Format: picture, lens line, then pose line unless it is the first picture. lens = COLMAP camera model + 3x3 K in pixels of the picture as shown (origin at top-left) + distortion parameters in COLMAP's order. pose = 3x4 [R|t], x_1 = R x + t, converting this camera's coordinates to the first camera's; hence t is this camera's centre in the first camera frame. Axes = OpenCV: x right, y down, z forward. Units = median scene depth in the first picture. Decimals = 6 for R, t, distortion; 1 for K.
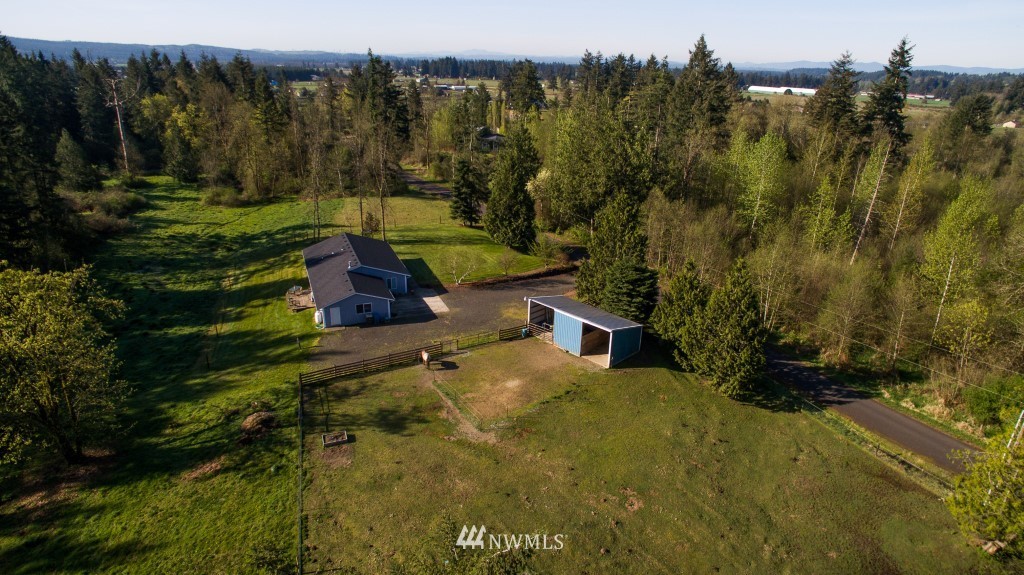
lens RADIAL K [[599.2, 0, 515.3], [0, 599.2, 288.5], [0, 0, 1]] dist [-0.128648, 0.093850]
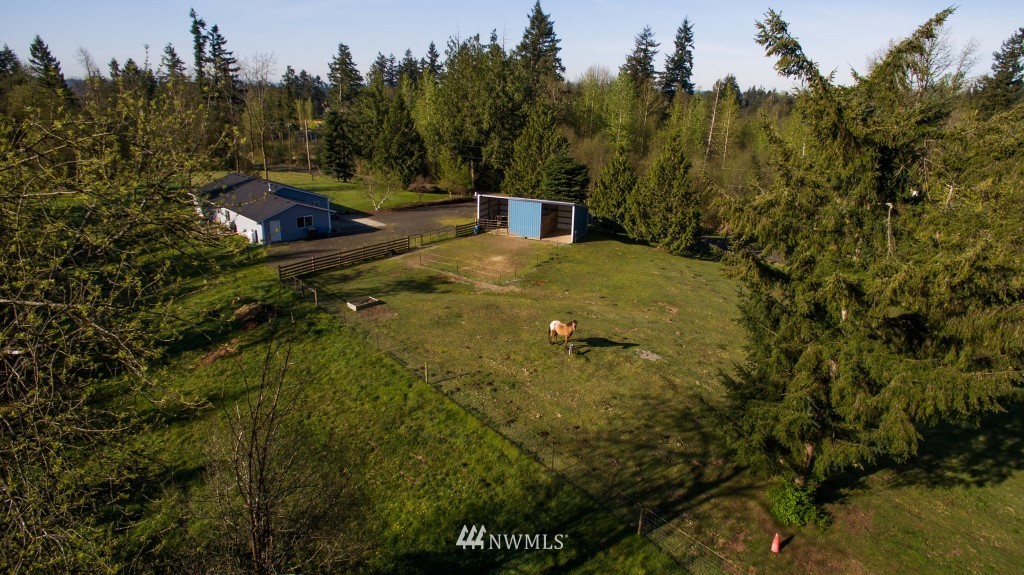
lens RADIAL K [[599.2, 0, 515.3], [0, 599.2, 288.5], [0, 0, 1]] dist [-0.128648, 0.093850]
pose [[0.930202, -0.116709, 0.347997, -0.275714], [0.130341, 0.991341, -0.015933, 0.189328], [-0.343125, 0.060179, 0.937360, 0.037736]]
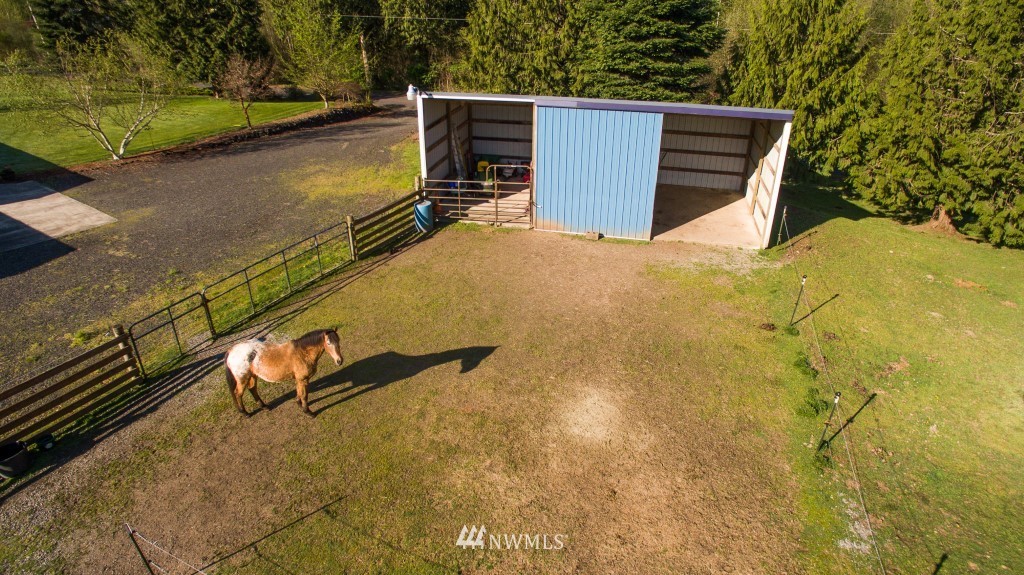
lens RADIAL K [[599.2, 0, 515.3], [0, 599.2, 288.5], [0, 0, 1]] dist [-0.128648, 0.093850]
pose [[0.844036, -0.264570, 0.466482, -0.089410], [0.207988, 0.963247, 0.169989, 0.064749], [-0.494312, -0.046454, 0.868043, 0.693802]]
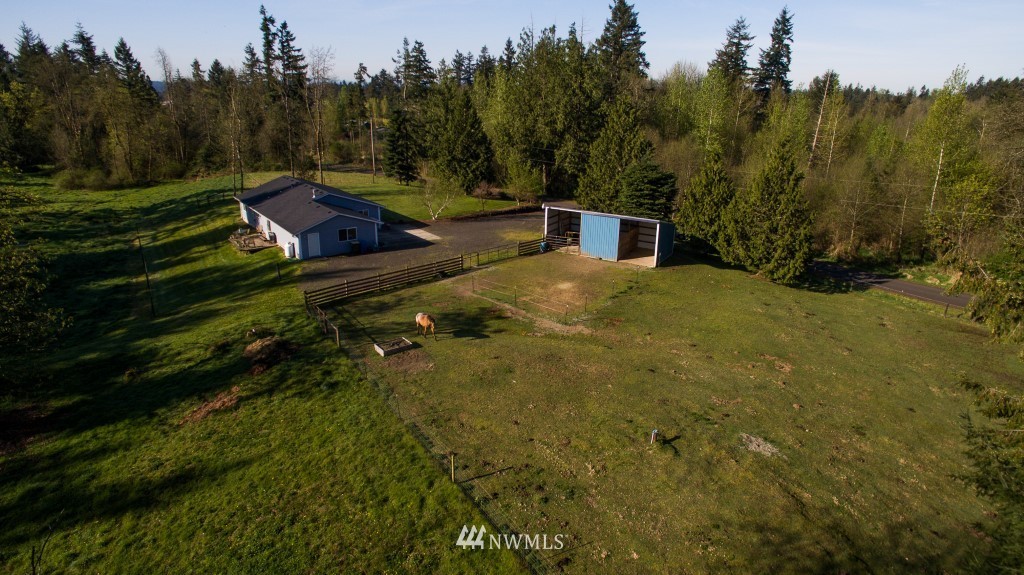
lens RADIAL K [[599.2, 0, 515.3], [0, 599.2, 288.5], [0, 0, 1]] dist [-0.128648, 0.093850]
pose [[0.969408, -0.084997, 0.230270, -0.221044], [0.094061, 0.995154, -0.028654, 0.149050], [-0.226719, 0.049437, 0.972705, 0.159207]]
